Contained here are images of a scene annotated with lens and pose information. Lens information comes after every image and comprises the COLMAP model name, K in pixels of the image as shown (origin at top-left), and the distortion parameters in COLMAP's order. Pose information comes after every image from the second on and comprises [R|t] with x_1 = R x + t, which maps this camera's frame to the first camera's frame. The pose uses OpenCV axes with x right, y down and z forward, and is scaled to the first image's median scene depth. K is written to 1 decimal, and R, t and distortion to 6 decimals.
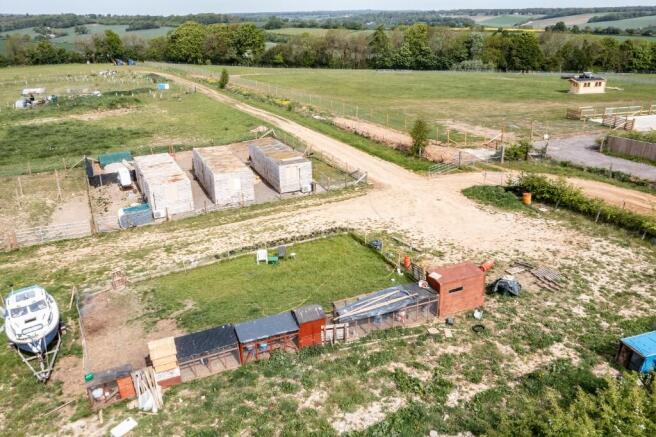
lens RADIAL K [[523.0, 0, 325.5], [0, 523.0, 219.0], [0, 0, 1]] dist [0.005790, 0.009251]
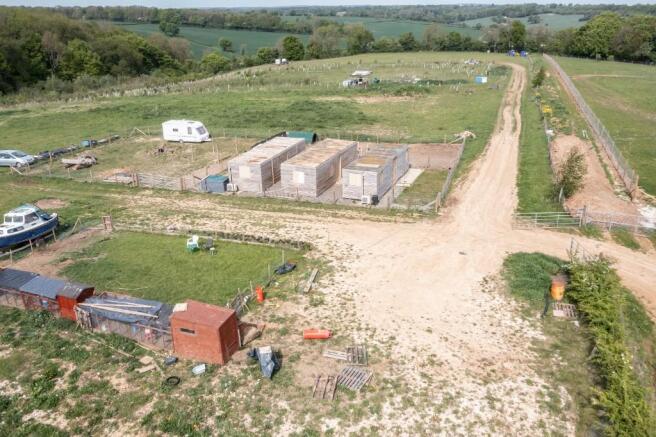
lens RADIAL K [[523.0, 0, 325.5], [0, 523.0, 219.0], [0, 0, 1]] dist [0.005790, 0.009251]
pose [[0.707586, 0.266581, -0.654414, 0.563970], [-0.255062, 0.960027, 0.115289, -0.122467], [0.658989, 0.085339, 0.747296, 0.292217]]
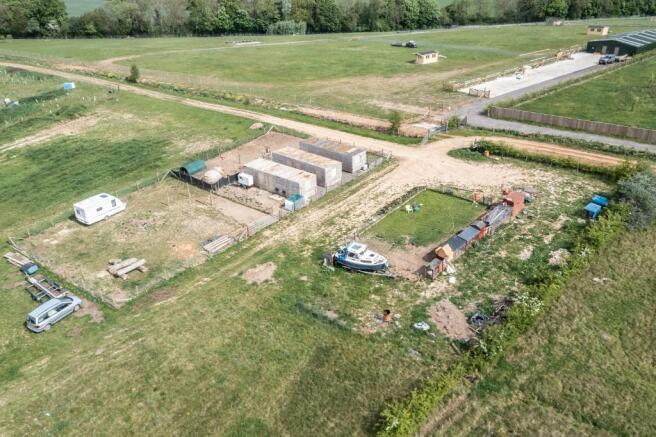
lens RADIAL K [[523.0, 0, 325.5], [0, 523.0, 219.0], [0, 0, 1]] dist [0.005790, 0.009251]
pose [[0.905229, -0.202390, 0.373630, -0.851219], [0.163272, 0.977453, 0.133897, -0.150434], [-0.392305, -0.060204, 0.917863, -0.487838]]
